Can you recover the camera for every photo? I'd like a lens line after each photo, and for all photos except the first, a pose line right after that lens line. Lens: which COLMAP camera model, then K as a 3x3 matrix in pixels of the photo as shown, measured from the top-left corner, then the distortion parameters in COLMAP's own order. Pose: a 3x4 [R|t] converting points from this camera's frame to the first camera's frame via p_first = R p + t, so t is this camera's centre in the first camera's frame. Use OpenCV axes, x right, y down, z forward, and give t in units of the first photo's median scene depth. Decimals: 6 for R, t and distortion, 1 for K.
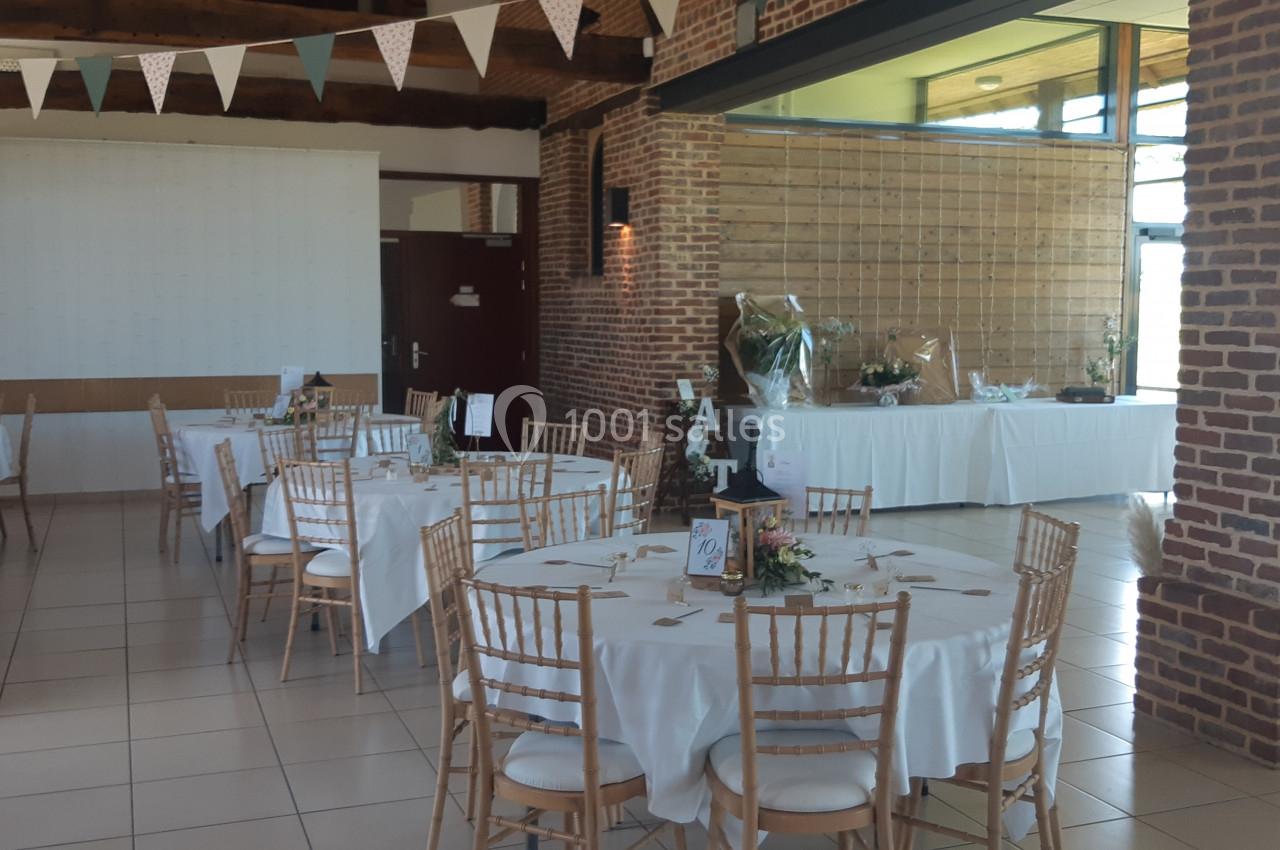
lens RADIAL K [[1336.3, 0, 634.4], [0, 1336.3, 456.1], [0, 0, 1]] dist [0.045343, 0.000000]
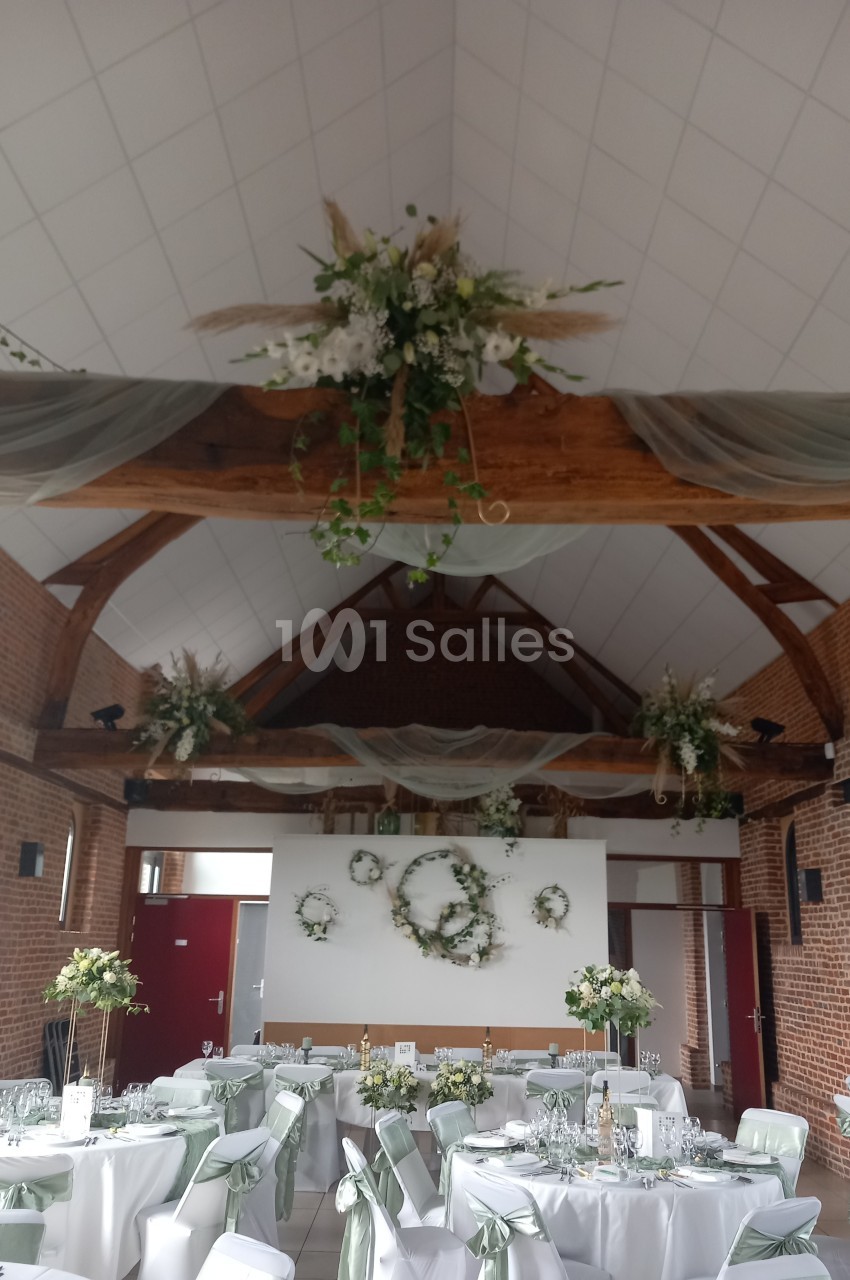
lens RADIAL K [[1005.8, 0, 444.0], [0, 1005.8, 654.5], [0, 0, 1]] dist [0.026944, -0.044025]
pose [[0.938520, -0.075531, -0.336860, -0.002281], [-0.059809, 0.925444, -0.374135, -0.027159], [0.340003, 0.371280, 0.864030, 0.075980]]
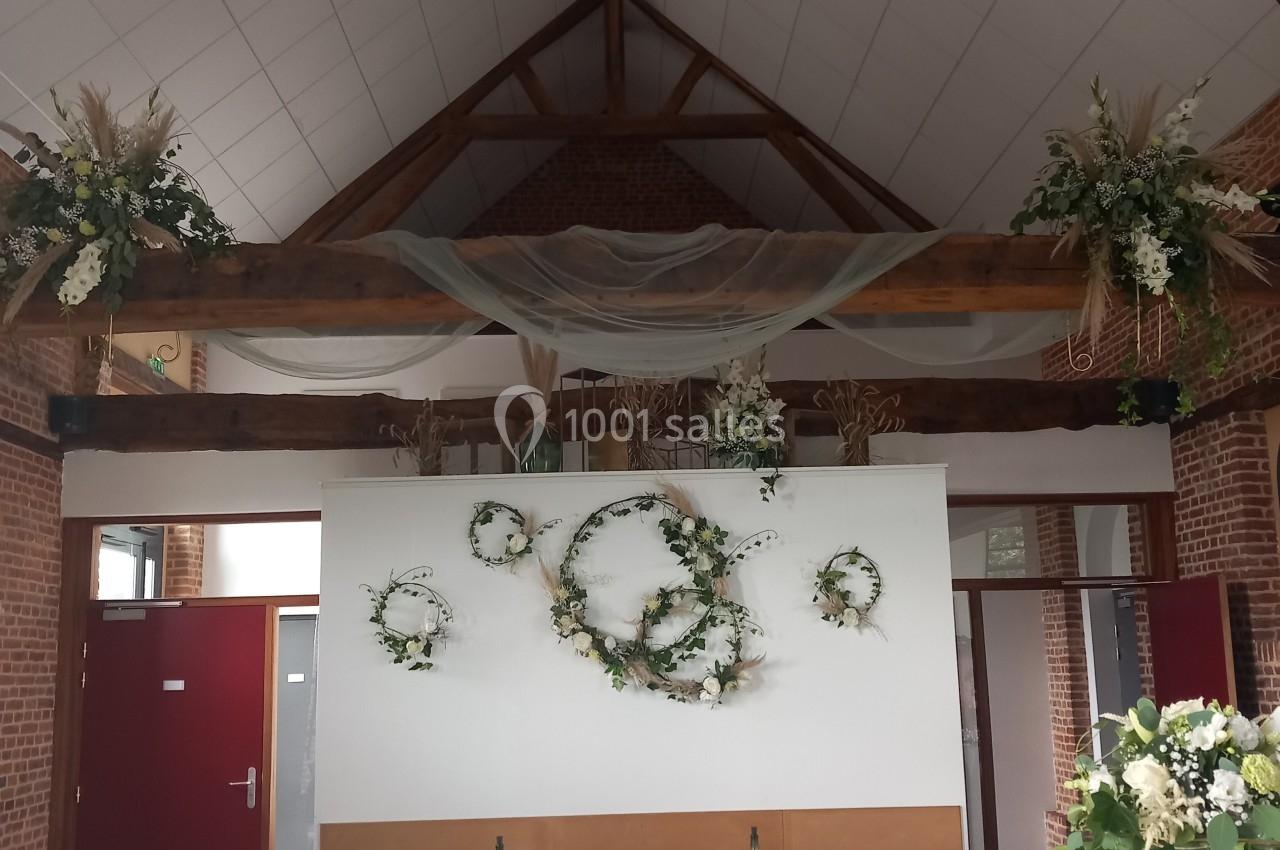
lens RADIAL K [[1336.3, 0, 668.5], [0, 1336.3, 464.2], [0, 0, 1]] dist [0.045343, 0.000000]
pose [[0.945401, -0.069876, -0.318332, -0.113104], [-0.013606, 0.967432, -0.252765, -0.057251], [0.325627, 0.243295, 0.913660, 0.358638]]
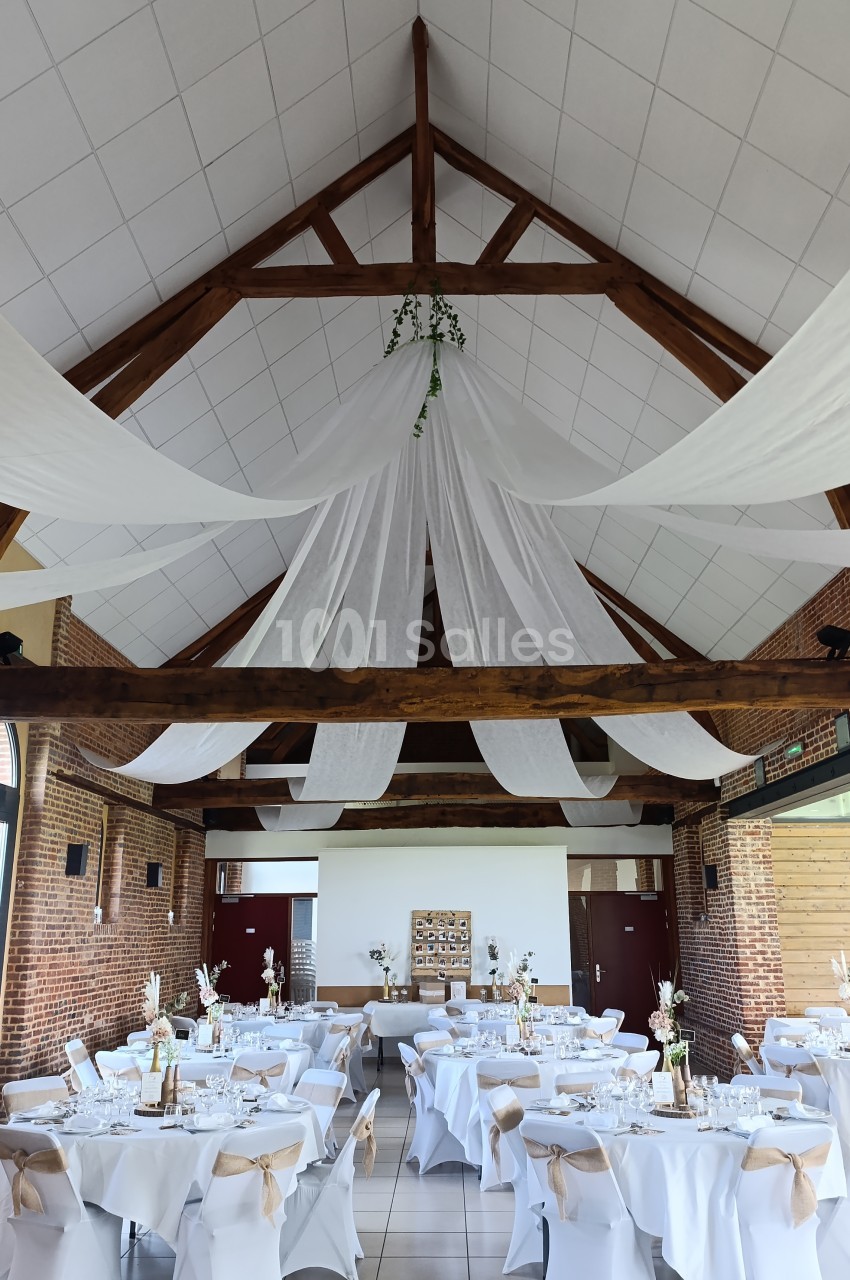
lens RADIAL K [[1005.8, 0, 428.9], [0, 1005.8, 646.8], [0, 0, 1]] dist [0.026944, -0.044025]
pose [[0.927551, -0.104174, -0.358884, 0.133574], [-0.037660, 0.929412, -0.367117, 0.011159], [0.371795, 0.354036, 0.858153, -0.240043]]
